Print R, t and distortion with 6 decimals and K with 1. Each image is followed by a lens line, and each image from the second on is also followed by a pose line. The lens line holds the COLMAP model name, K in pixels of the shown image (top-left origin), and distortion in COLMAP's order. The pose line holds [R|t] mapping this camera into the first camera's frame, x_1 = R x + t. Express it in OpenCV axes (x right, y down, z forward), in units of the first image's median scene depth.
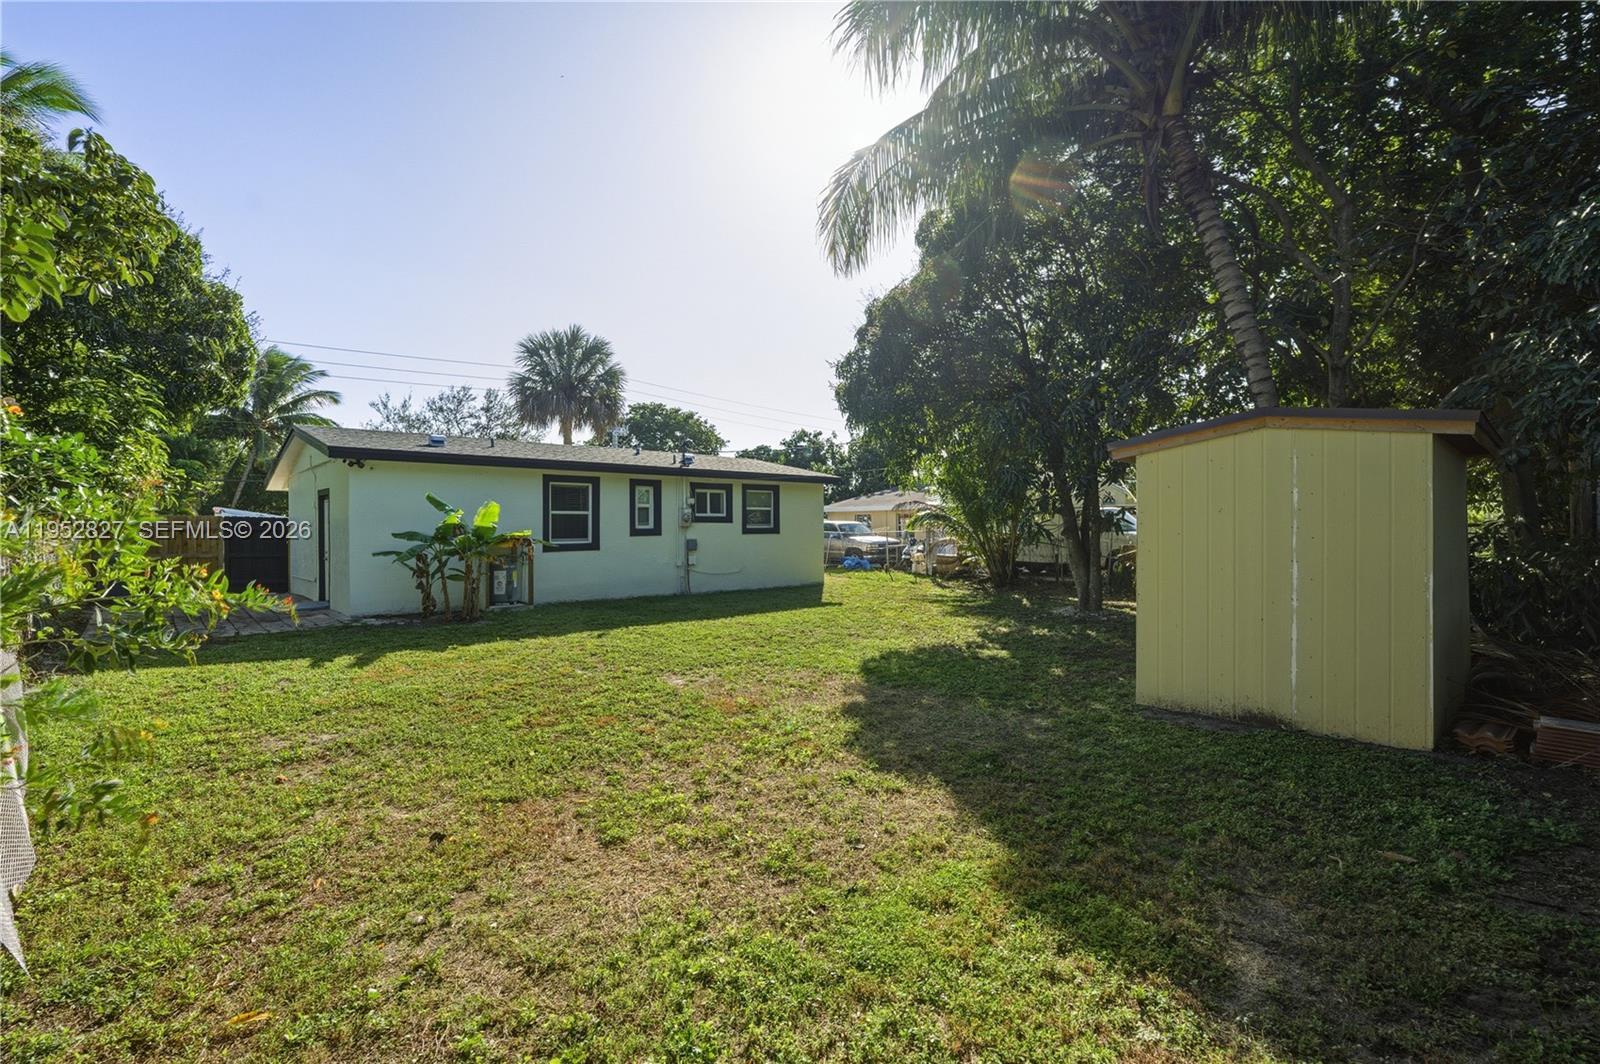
lens RADIAL K [[688.5, 0, 800.2], [0, 688.5, 530.9], [0, 0, 1]] dist [-0.012381, 0.004972]
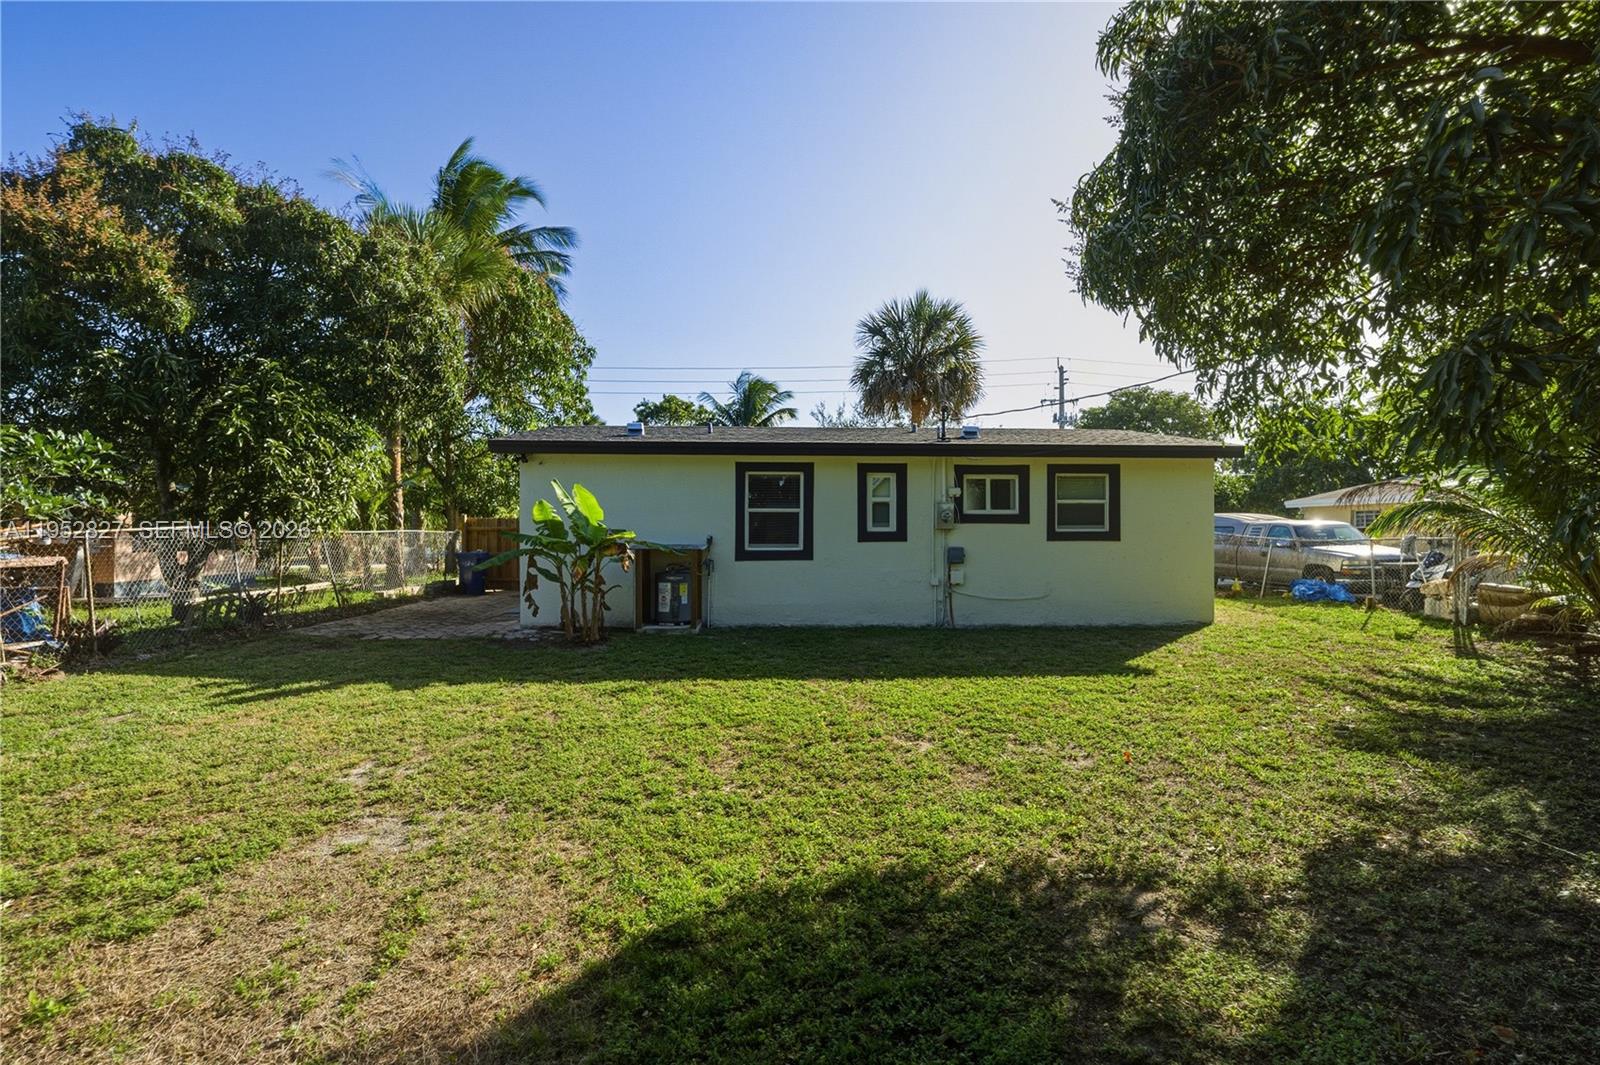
lens RADIAL K [[700.2, 0, 805.1], [0, 700.2, 538.5], [0, 0, 1]] dist [-0.002452, 0.000901]
pose [[0.785568, 0.011451, -0.618669, 0.156719], [-0.006357, 0.999925, 0.010436, -0.003138], [0.618743, -0.004265, 0.785582, 0.354147]]
